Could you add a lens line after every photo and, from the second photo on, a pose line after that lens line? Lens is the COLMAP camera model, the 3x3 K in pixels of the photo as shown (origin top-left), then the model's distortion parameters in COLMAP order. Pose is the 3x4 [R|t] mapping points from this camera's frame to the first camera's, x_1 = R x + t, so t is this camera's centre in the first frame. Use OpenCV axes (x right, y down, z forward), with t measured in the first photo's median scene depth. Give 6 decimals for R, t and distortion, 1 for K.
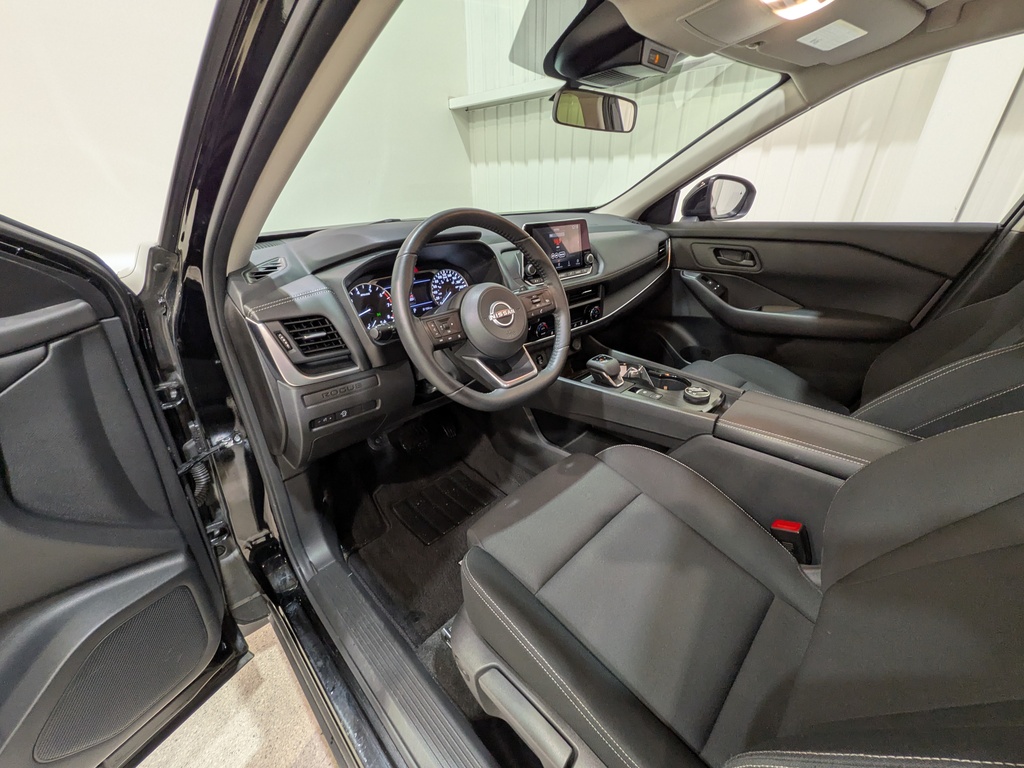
lens RADIAL K [[403.9, 0, 515.8], [0, 403.9, 380.0], [0, 0, 1]] dist [0.000542, -0.000104]
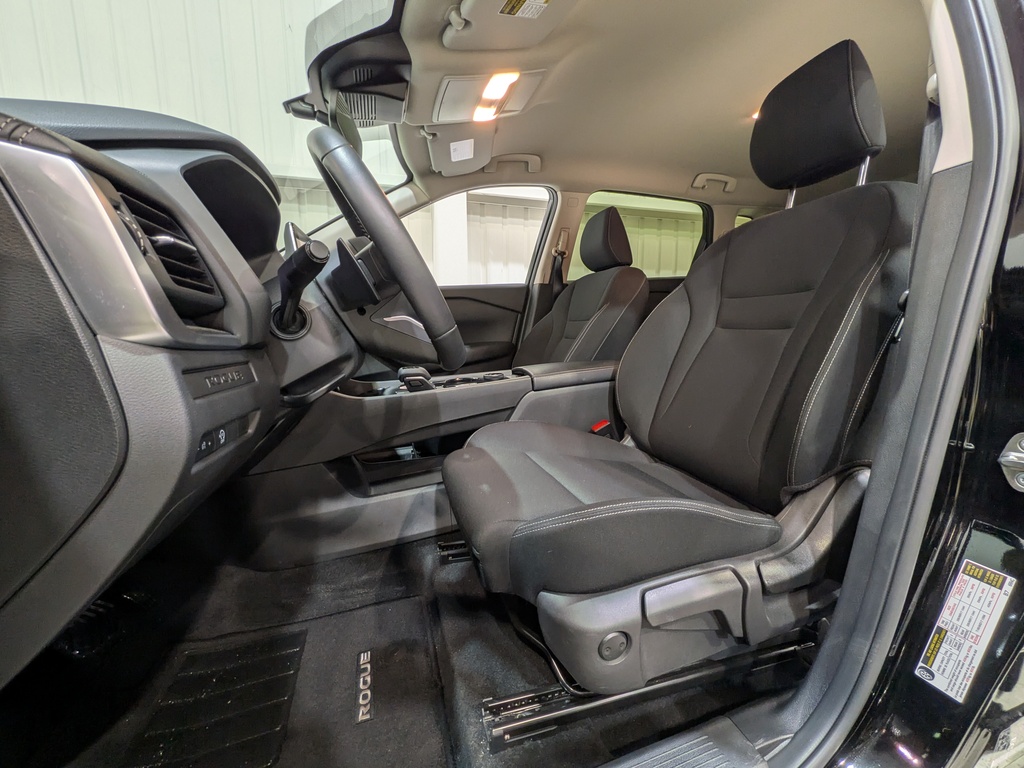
lens RADIAL K [[403.9, 0, 515.8], [0, 403.9, 380.0], [0, 0, 1]] dist [0.000542, -0.000104]
pose [[0.444092, -0.117418, 0.888254, -0.490217], [0.407266, 0.909495, -0.083391, 0.144625], [-0.798071, 0.398789, 0.451719, 0.356786]]
